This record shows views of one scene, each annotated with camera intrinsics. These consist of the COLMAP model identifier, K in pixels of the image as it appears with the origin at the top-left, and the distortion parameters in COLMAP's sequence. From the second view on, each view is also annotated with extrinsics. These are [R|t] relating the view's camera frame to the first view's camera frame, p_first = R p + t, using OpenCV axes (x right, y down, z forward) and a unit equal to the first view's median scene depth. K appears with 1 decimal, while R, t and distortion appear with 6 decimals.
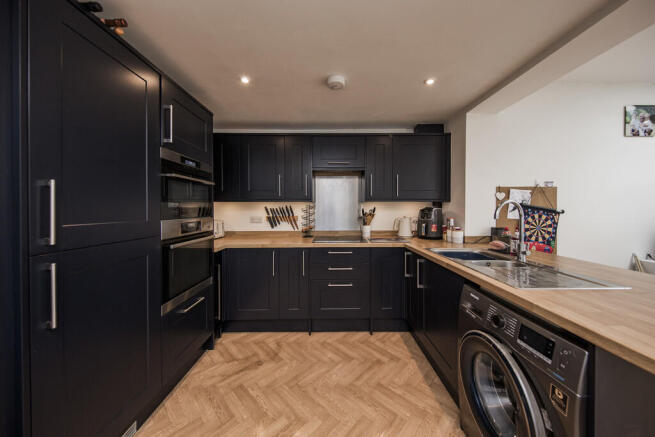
lens RADIAL K [[223.3, 0, 324.3], [0, 223.3, 213.9], [0, 0, 1]] dist [0.004500, -0.000585]
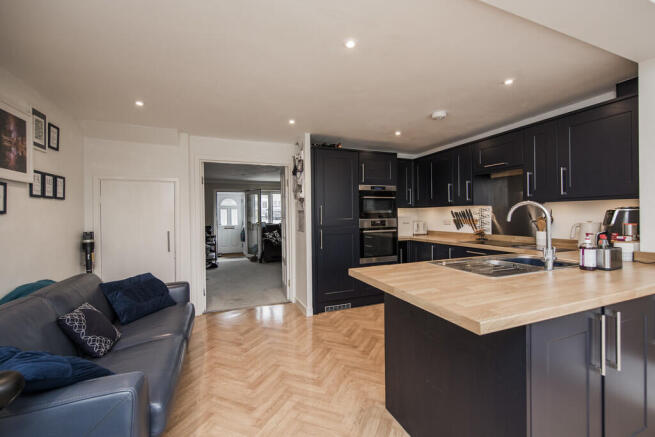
lens RADIAL K [[278.7, 0, 327.8], [0, 278.7, 216.5], [0, 0, 1]] dist [0.000776, 0.000003]
pose [[0.350116, 0.003096, -0.936701, 0.873749], [-0.013649, 0.999905, -0.001796, 0.009415], [0.936607, 0.013414, 0.350125, -0.109838]]
